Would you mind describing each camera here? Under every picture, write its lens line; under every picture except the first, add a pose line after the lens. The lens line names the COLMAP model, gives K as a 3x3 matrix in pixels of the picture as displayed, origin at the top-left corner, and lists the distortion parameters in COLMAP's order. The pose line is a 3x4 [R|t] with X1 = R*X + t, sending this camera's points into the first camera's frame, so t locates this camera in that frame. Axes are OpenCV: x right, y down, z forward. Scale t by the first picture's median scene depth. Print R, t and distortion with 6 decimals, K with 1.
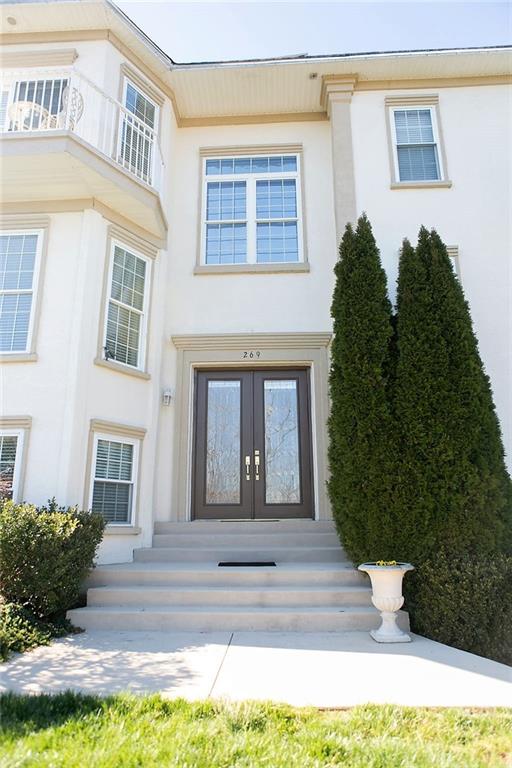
lens RADIAL K [[534.3, 0, 256.0], [0, 534.3, 384.0], [0, 0, 1]] dist [-0.013349, 0.004882]
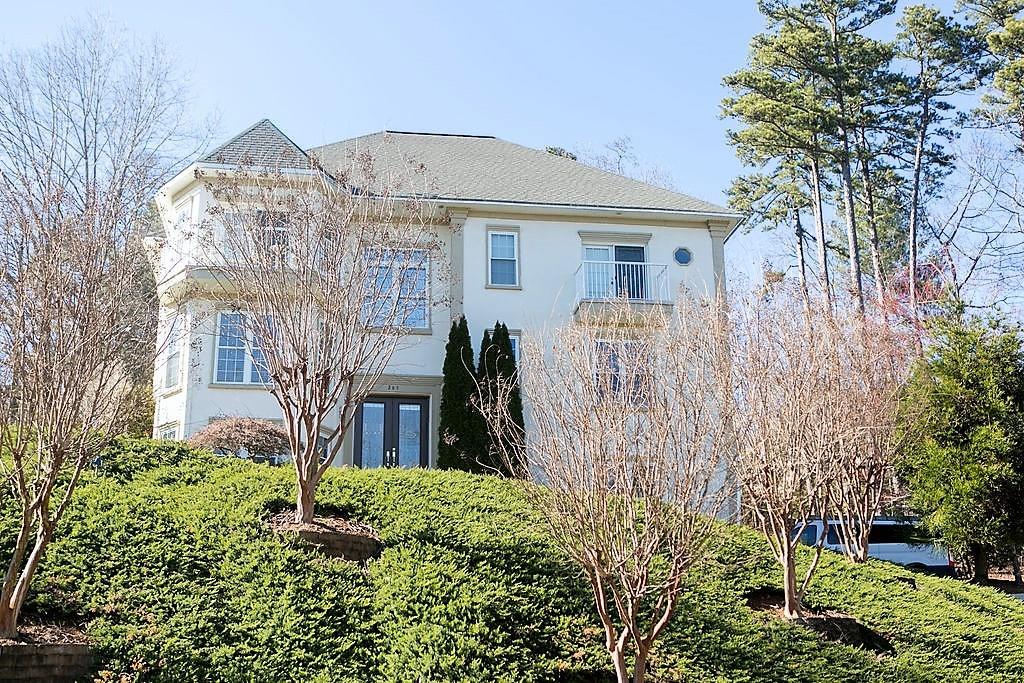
lens RADIAL K [[1216.1, 0, 512.0], [0, 1216.1, 341.5], [0, 0, 1]] dist [-0.031659, 0.018714]
pose [[0.982056, 0.054863, 0.180432, -0.313940], [-0.046105, 0.997562, -0.052383, -0.018008], [-0.182867, 0.043124, 0.982191, -2.555559]]
